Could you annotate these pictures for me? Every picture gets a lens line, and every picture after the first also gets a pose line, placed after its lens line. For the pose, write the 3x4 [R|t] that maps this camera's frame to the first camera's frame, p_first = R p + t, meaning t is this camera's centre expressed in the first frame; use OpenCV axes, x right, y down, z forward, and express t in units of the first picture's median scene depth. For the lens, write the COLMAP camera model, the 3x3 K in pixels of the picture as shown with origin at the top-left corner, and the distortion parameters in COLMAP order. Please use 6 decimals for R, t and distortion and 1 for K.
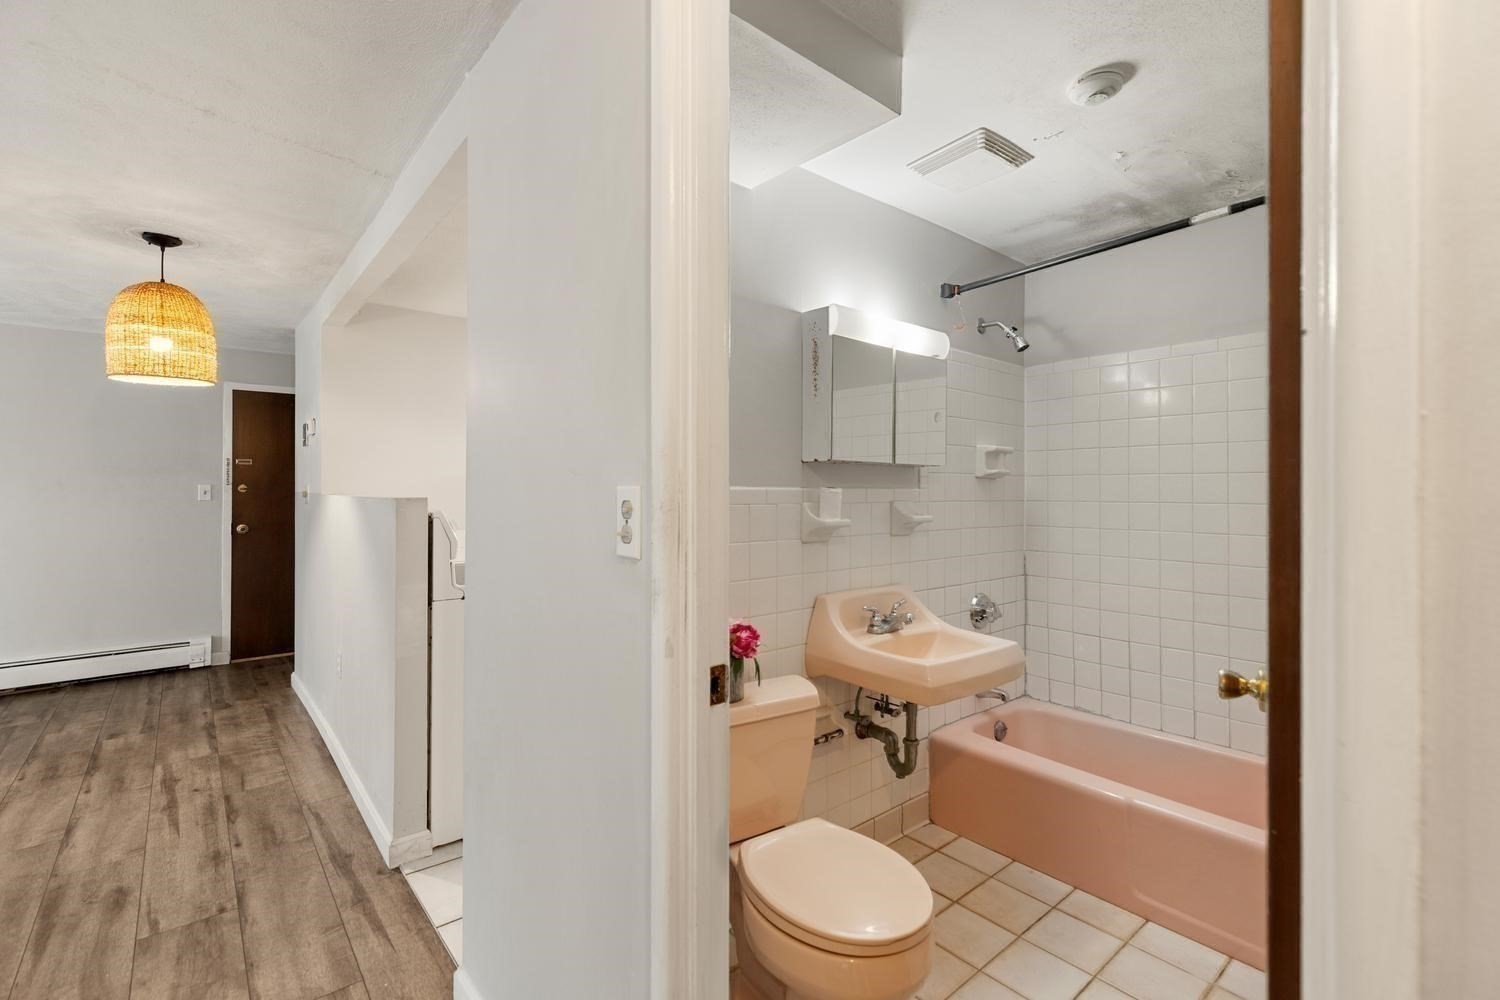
lens RADIAL K [[667.4, 0, 750.0], [0, 667.4, 500.0], [0, 0, 1]] dist [0.003936, -0.000640]
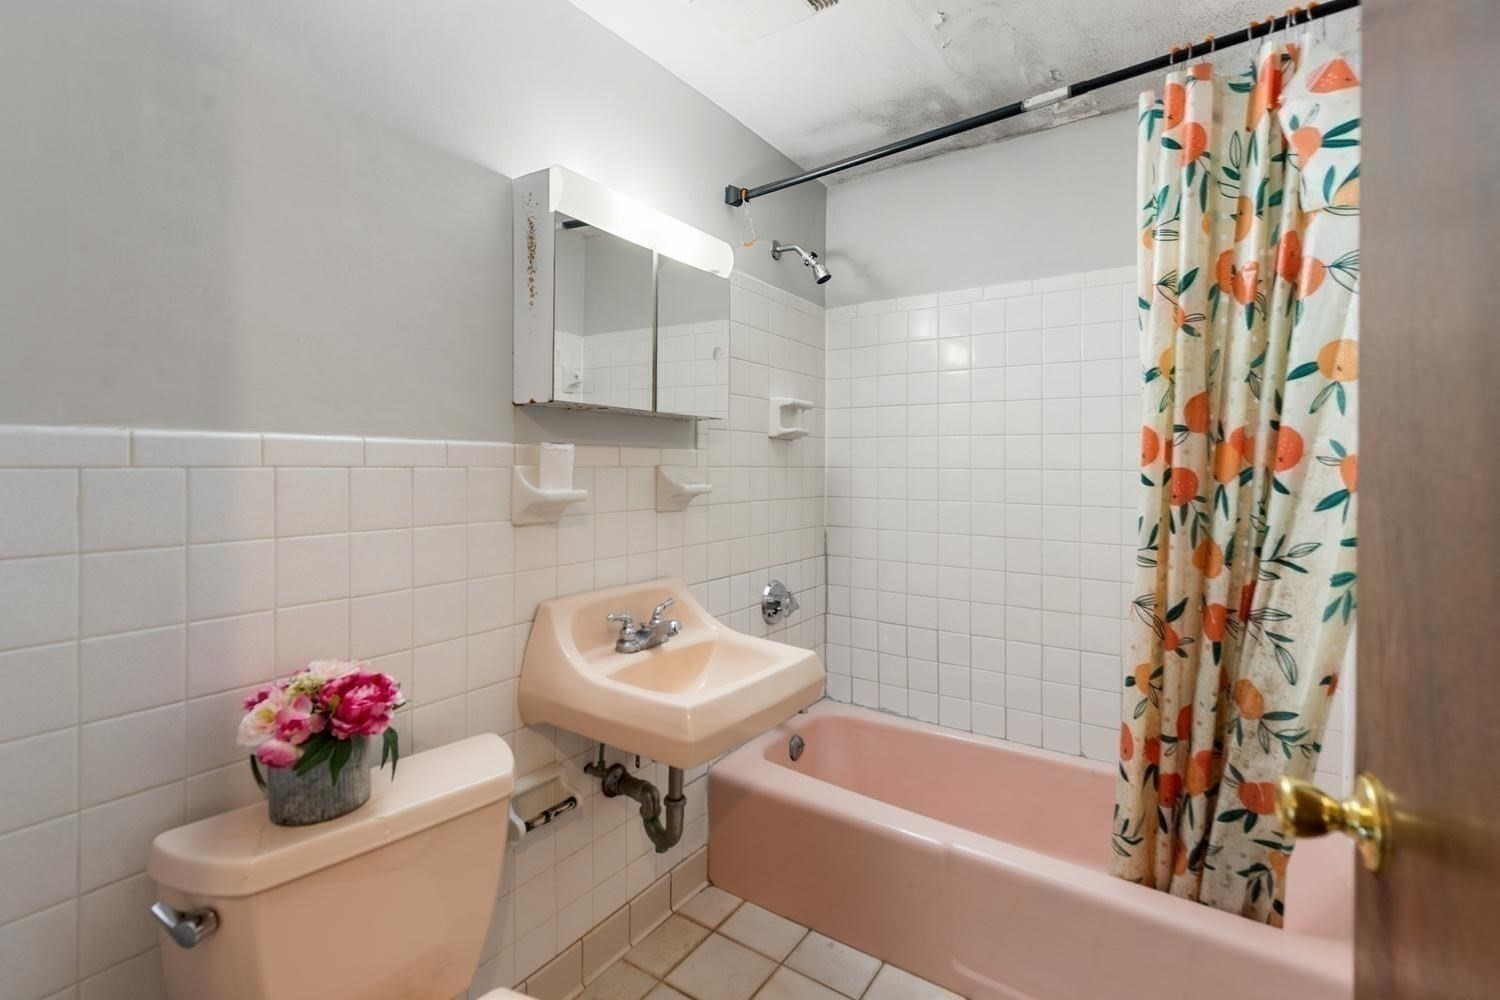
lens RADIAL K [[701.6, 0, 733.5], [0, 701.6, 474.9], [0, 0, 1]] dist [0.001505, -0.000053]
pose [[0.966781, 0.000264, 0.255607, 0.102978], [-0.001994, 0.999977, 0.006509, 0.007748], [-0.255600, -0.006802, 0.966759, 0.245375]]
